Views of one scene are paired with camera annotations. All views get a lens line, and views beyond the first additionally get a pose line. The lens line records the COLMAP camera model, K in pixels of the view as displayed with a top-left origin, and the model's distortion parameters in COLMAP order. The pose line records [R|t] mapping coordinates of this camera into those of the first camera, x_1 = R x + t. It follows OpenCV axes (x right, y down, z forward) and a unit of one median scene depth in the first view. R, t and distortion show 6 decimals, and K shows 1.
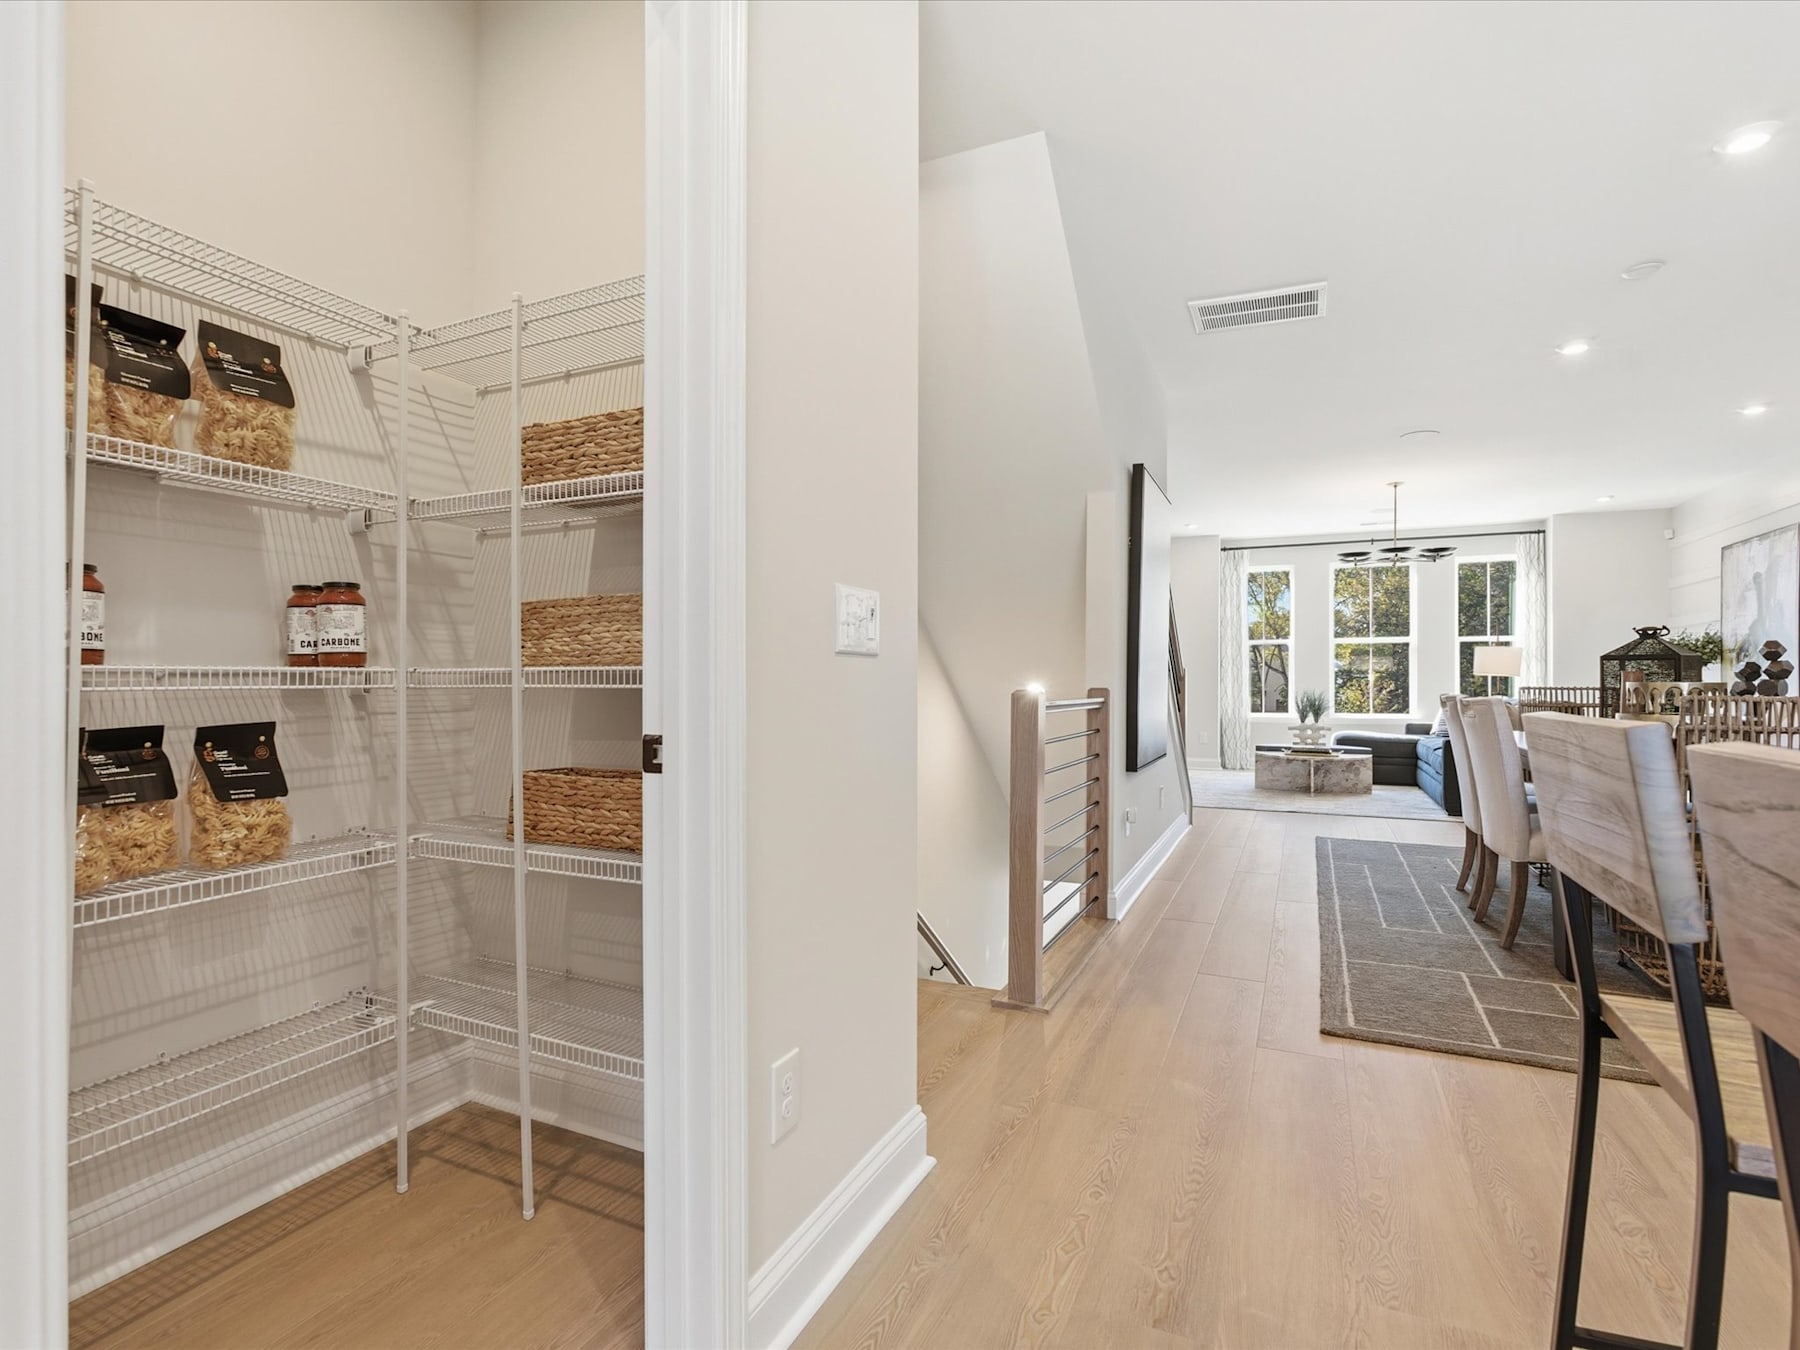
lens RADIAL K [[895.6, 0, 906.2], [0, 895.6, 676.2], [0, 0, 1]] dist [-0.003352, 0.001027]
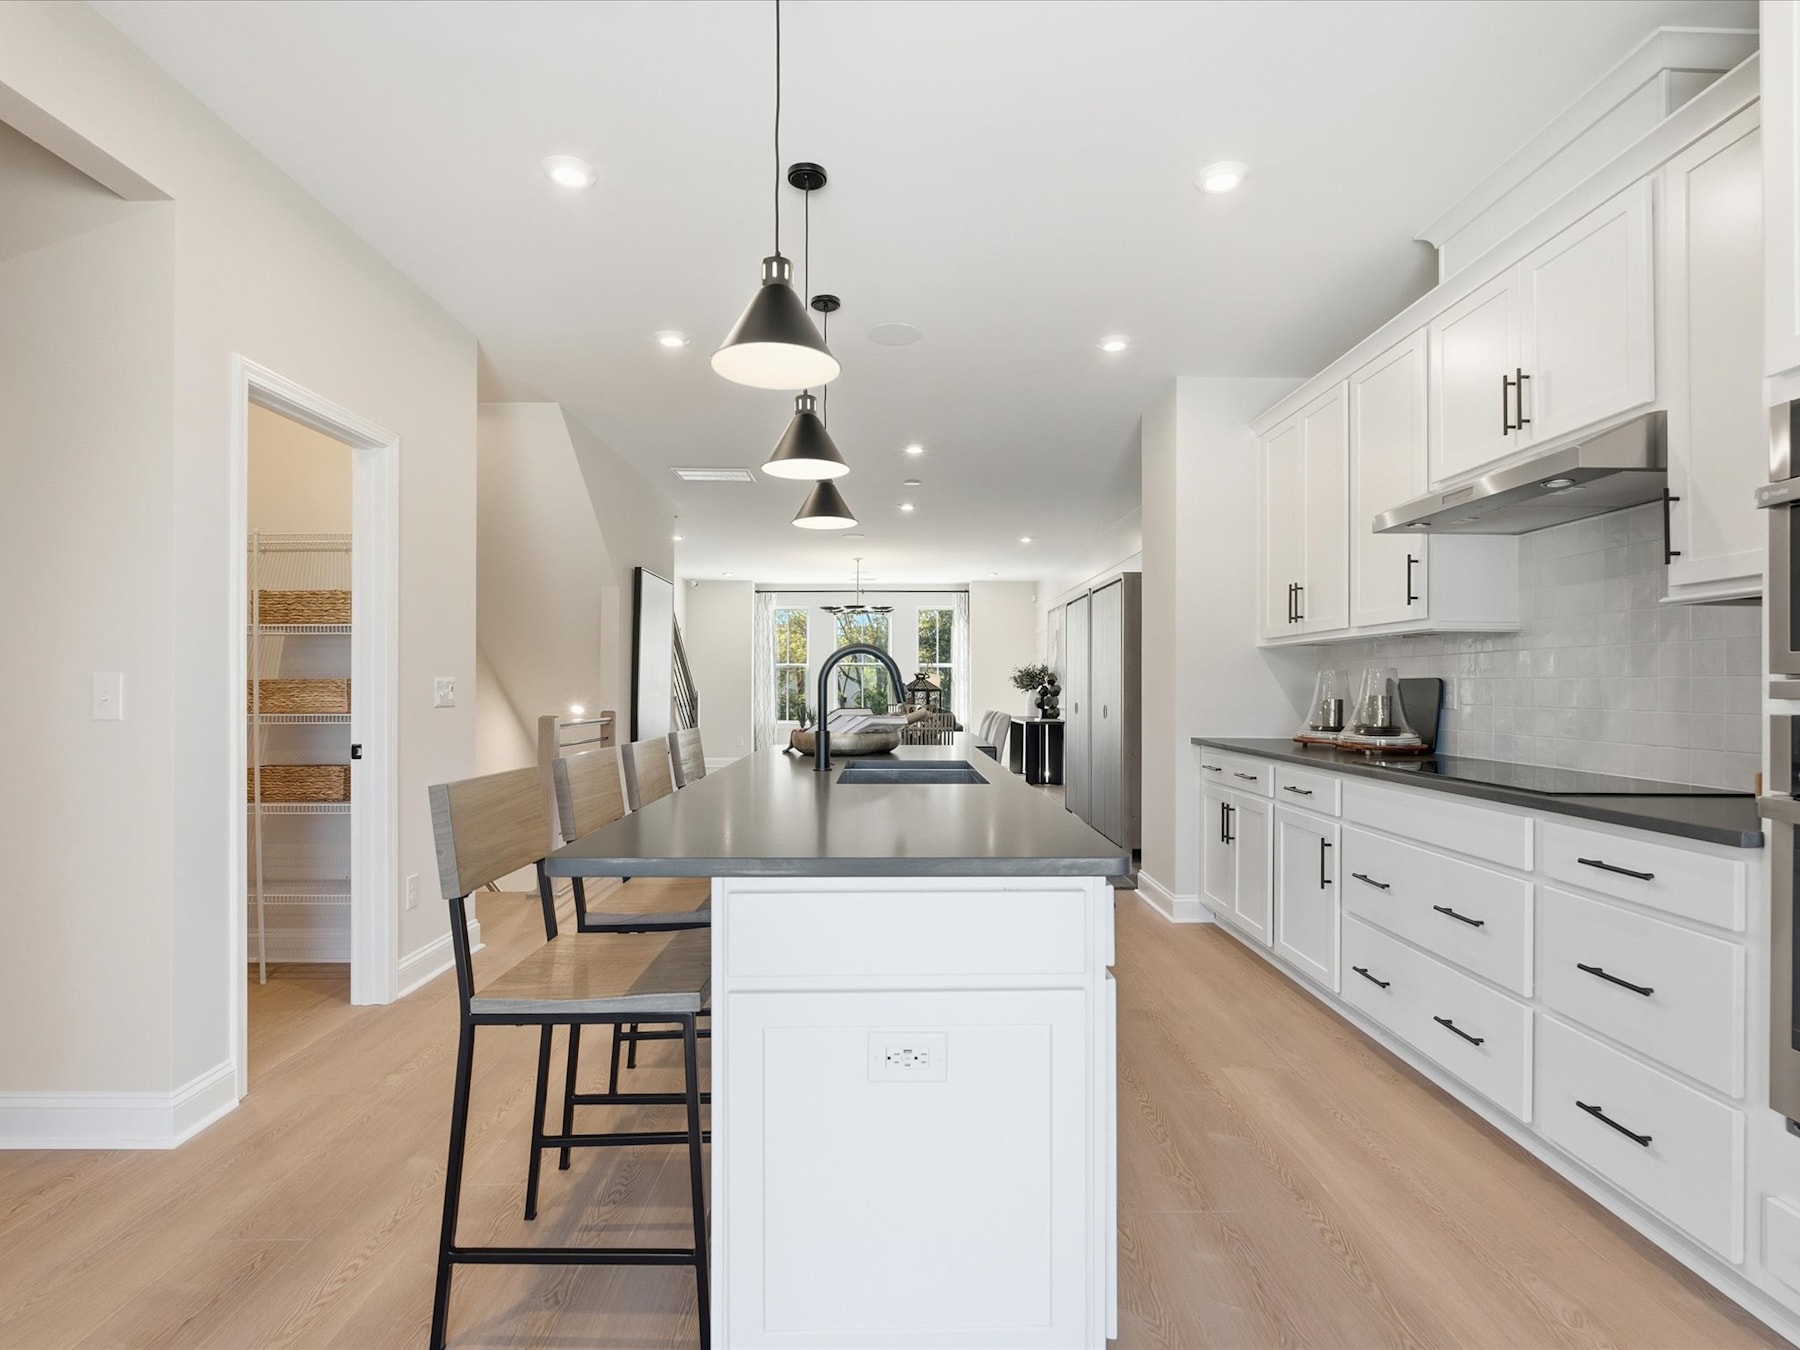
lens RADIAL K [[897.4, 0, 896.5], [0, 897.4, 681.4], [0, 0, 1]] dist [-0.007637, 0.006025]
pose [[0.909152, -0.000046, 0.416464, 0.008928], [0.001002, 0.999997, -0.002078, -0.018161], [-0.416463, 0.002306, 0.909150, -0.334625]]
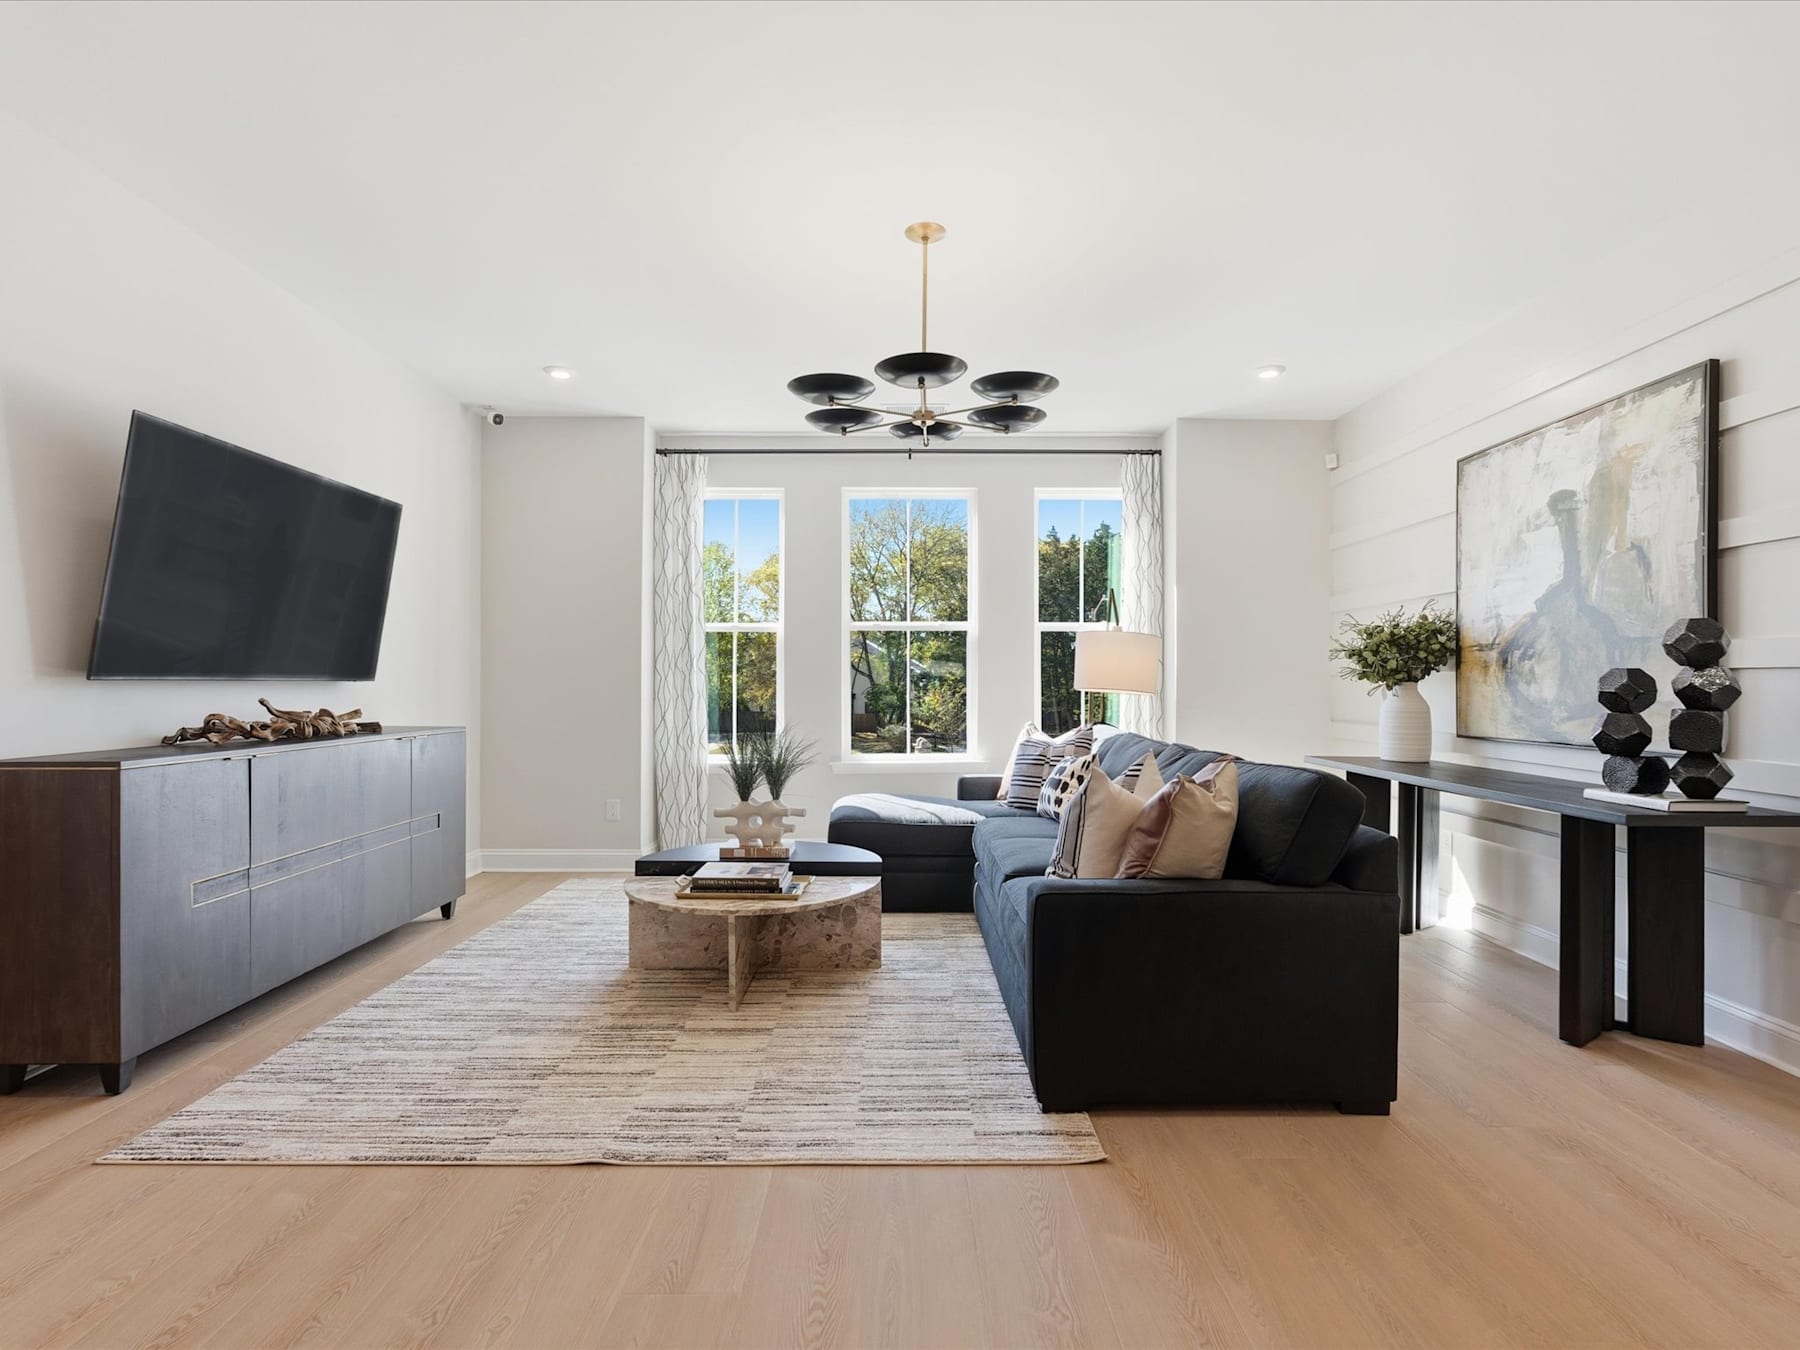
lens RADIAL K [[895.6, 0, 906.2], [0, 895.6, 676.2], [0, 0, 1]] dist [-0.003352, 0.001027]
pose [[0.909055, 0.002054, 0.416671, 0.382464], [-0.001259, 0.999997, -0.002182, -0.009648], [-0.416674, 0.001459, 0.909055, 0.654639]]
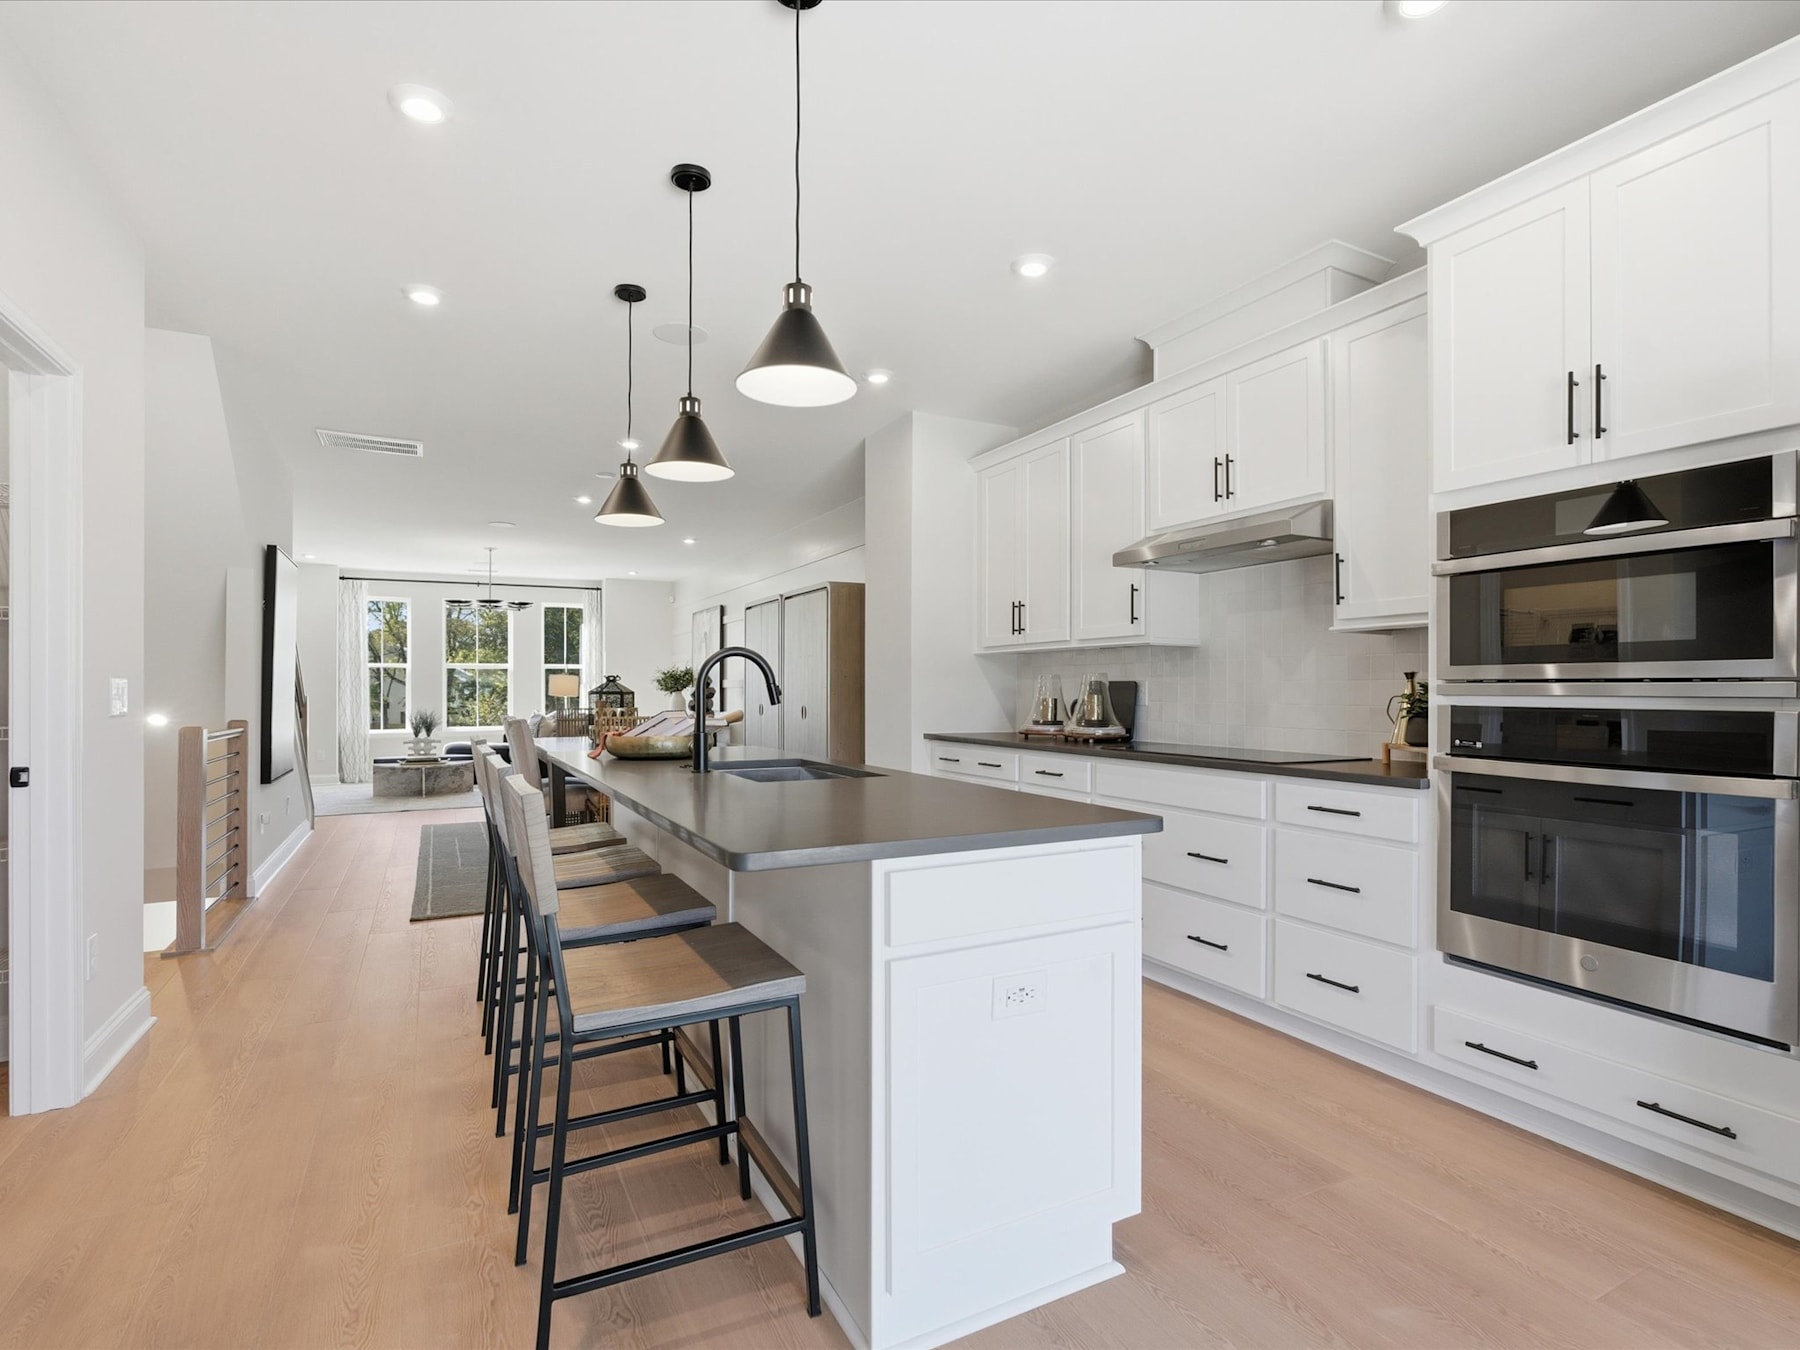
lens RADIAL K [[906.6, 0, 901.4], [0, 906.6, 686.5], [0, 0, 1]] dist [-0.003744, 0.000379]
pose [[0.624467, -0.002263, 0.781048, -0.105311], [0.001580, 0.999997, 0.001634, -0.018230], [-0.781050, 0.000214, 0.624469, -0.285657]]
